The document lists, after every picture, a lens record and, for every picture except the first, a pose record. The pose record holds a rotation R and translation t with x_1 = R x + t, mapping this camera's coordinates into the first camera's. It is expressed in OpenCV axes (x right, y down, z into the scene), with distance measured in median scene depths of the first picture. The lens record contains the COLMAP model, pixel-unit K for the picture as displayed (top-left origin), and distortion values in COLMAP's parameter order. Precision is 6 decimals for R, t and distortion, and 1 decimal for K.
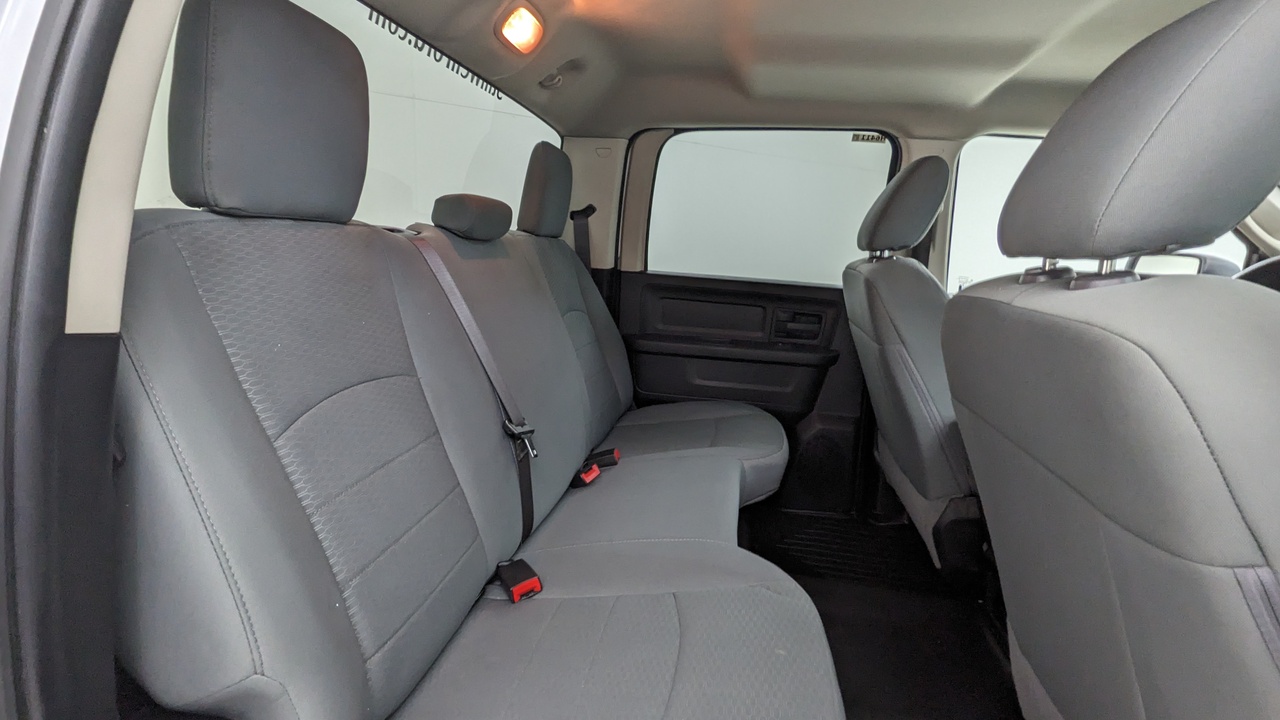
lens RADIAL K [[621.2, 0, 640.0], [0, 621.2, 360.0], [0, 0, 1]] dist [0.000320, -0.000526]
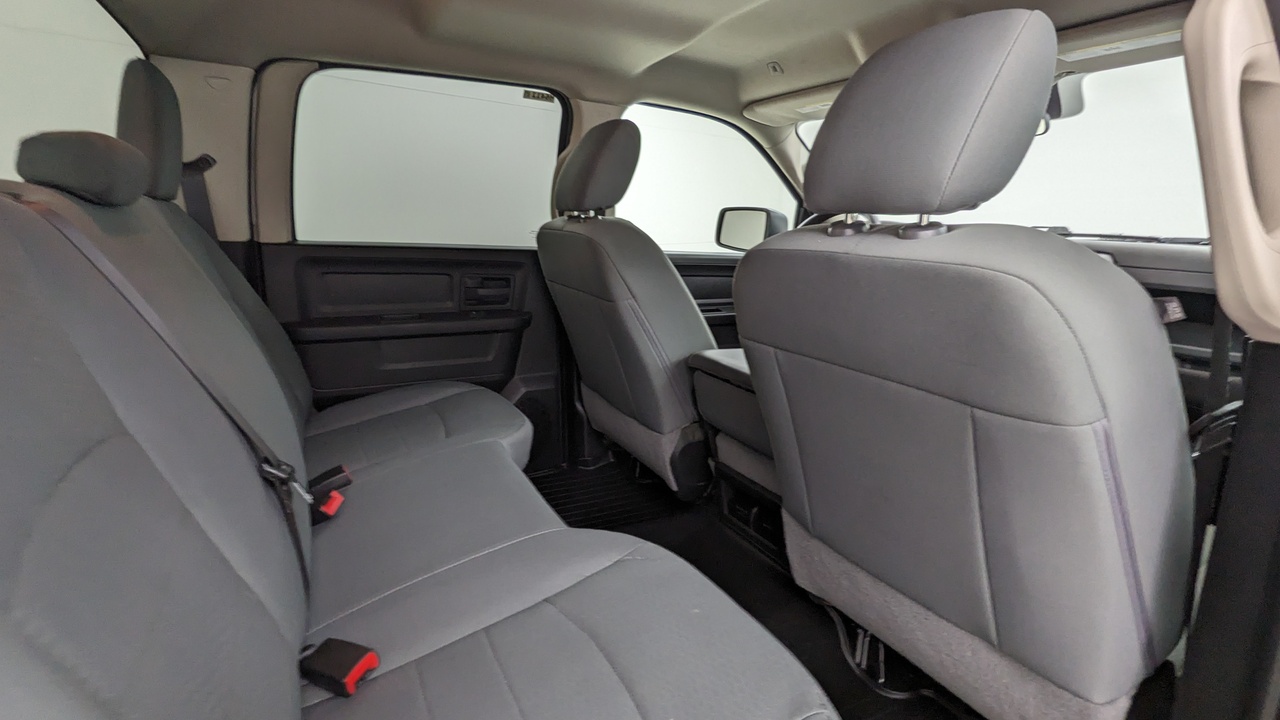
lens RADIAL K [[621.2, 0, 640.0], [0, 621.2, 360.0], [0, 0, 1]] dist [0.000320, -0.000526]
pose [[0.785569, -0.163163, 0.596874, -0.159856], [0.125802, 0.986576, 0.104119, -0.022107], [-0.605850, -0.006705, 0.795551, 0.102690]]
